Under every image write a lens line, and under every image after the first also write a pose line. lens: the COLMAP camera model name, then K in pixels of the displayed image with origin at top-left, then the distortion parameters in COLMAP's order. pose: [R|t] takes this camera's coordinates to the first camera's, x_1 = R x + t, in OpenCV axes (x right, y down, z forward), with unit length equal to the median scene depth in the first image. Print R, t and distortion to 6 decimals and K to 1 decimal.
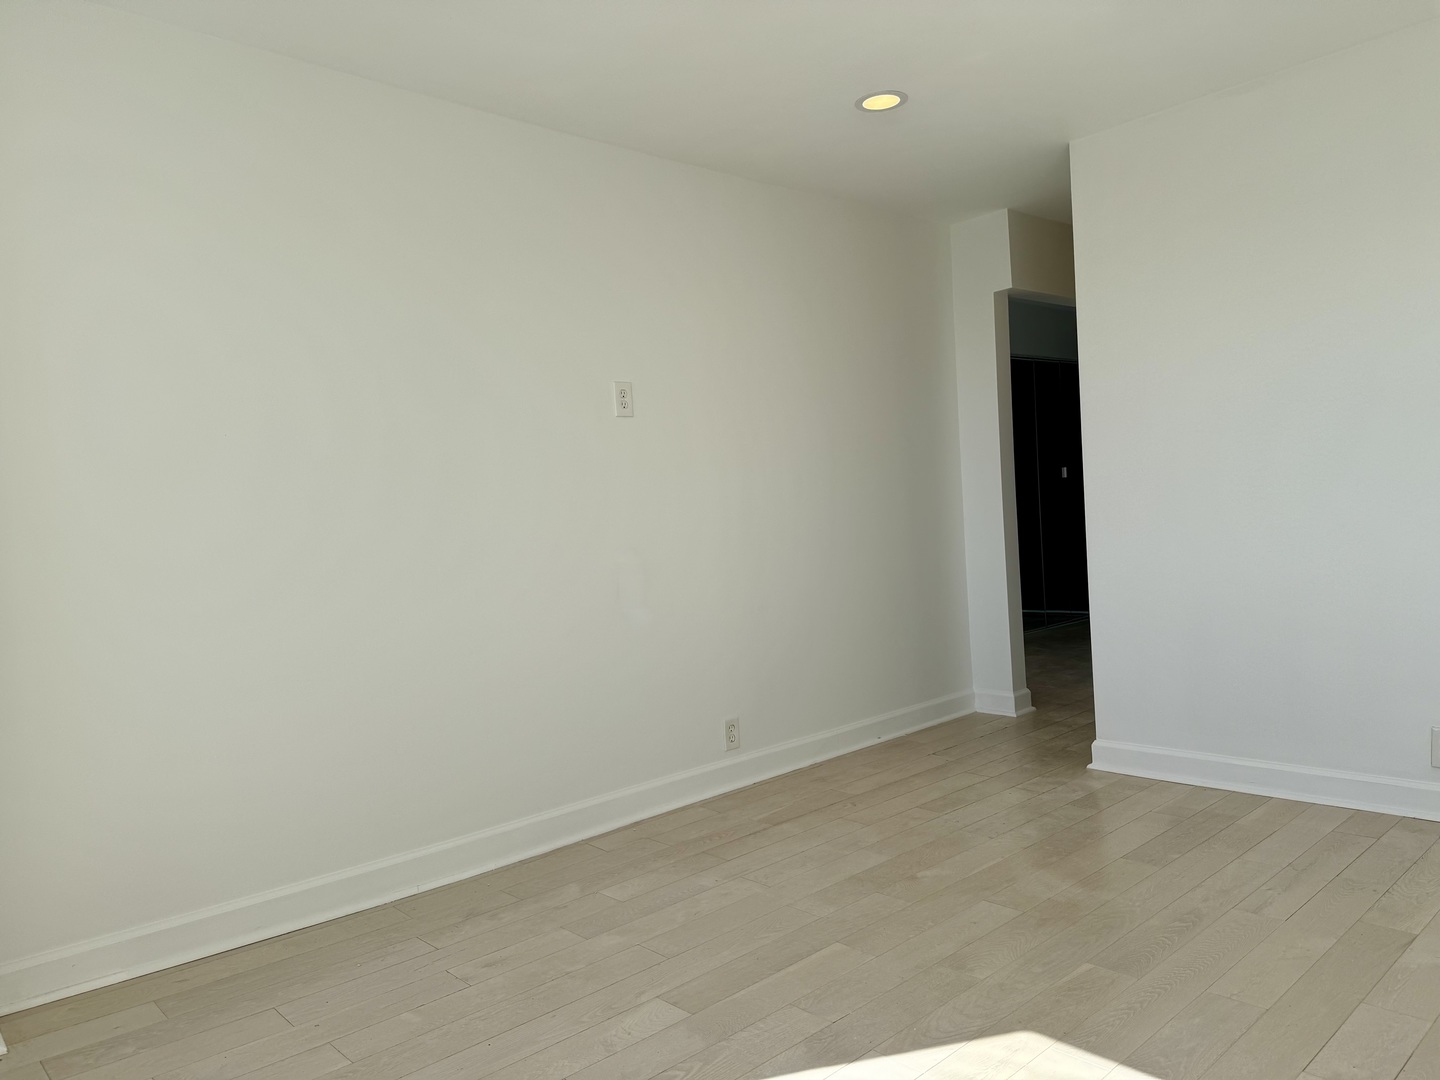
lens RADIAL K [[1010.2, 0, 720.0], [0, 1010.2, 540.0], [0, 0, 1]] dist [0.120275, -0.176598]
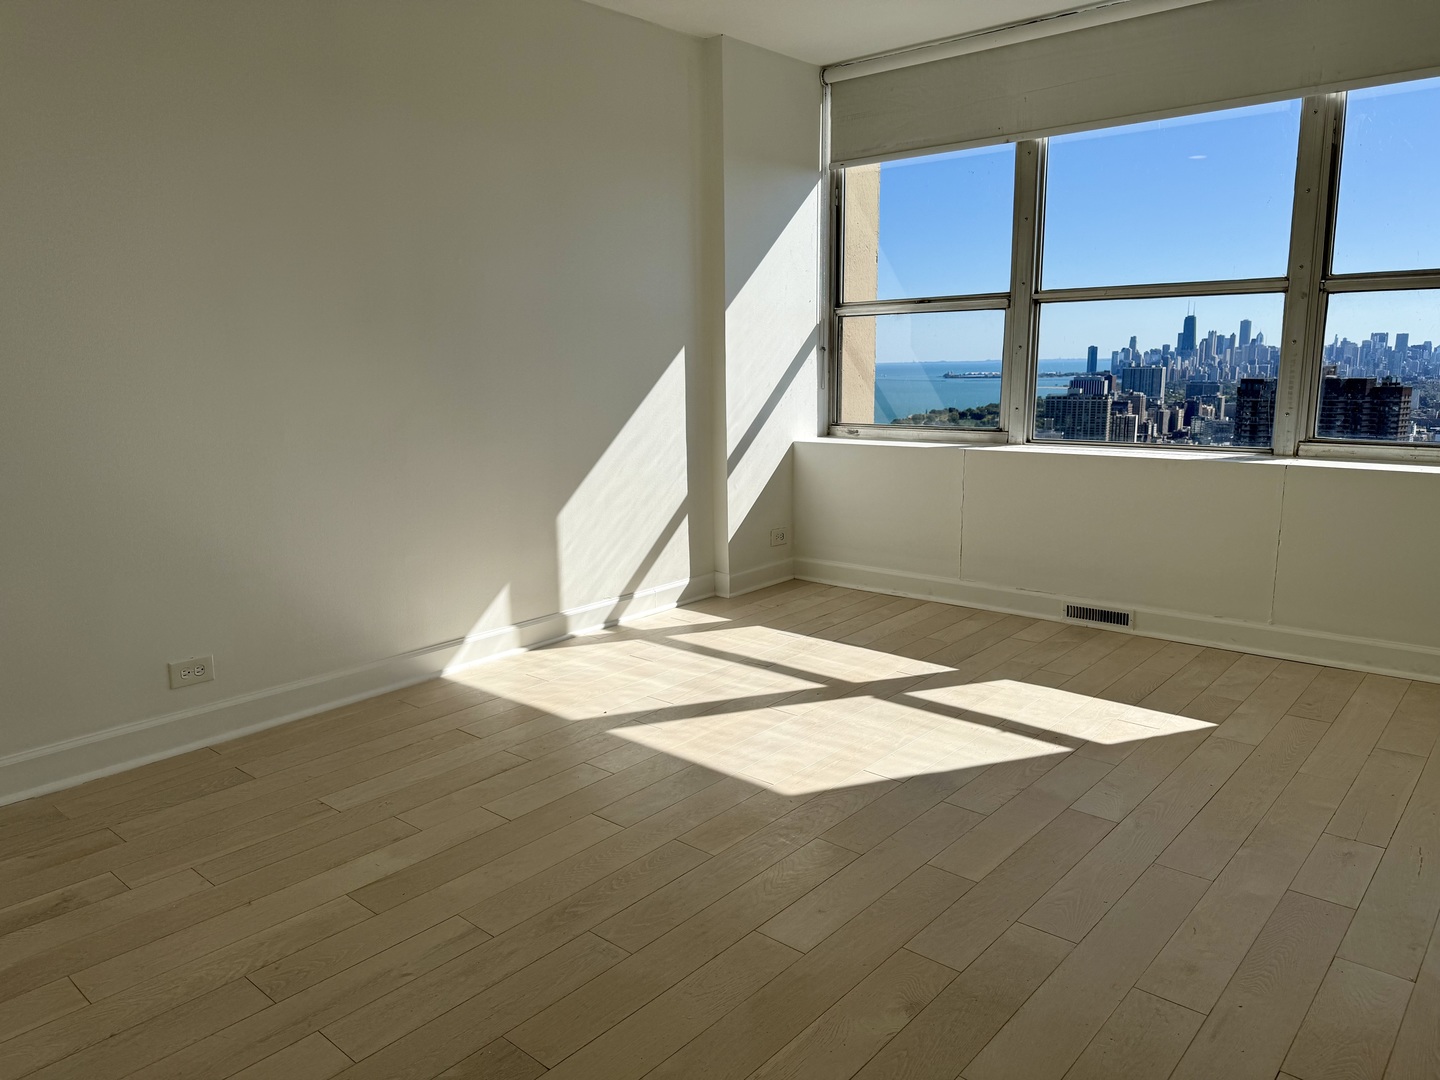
lens RADIAL K [[1028.9, 0, 727.7], [0, 1028.9, 534.6], [0, 0, 1]] dist [0.117037, -0.158858]
pose [[-0.990244, 0.092228, -0.104455, 0.383232], [0.068637, 0.975209, 0.210371, -0.092569], [0.121268, 0.201149, -0.972025, 1.752408]]
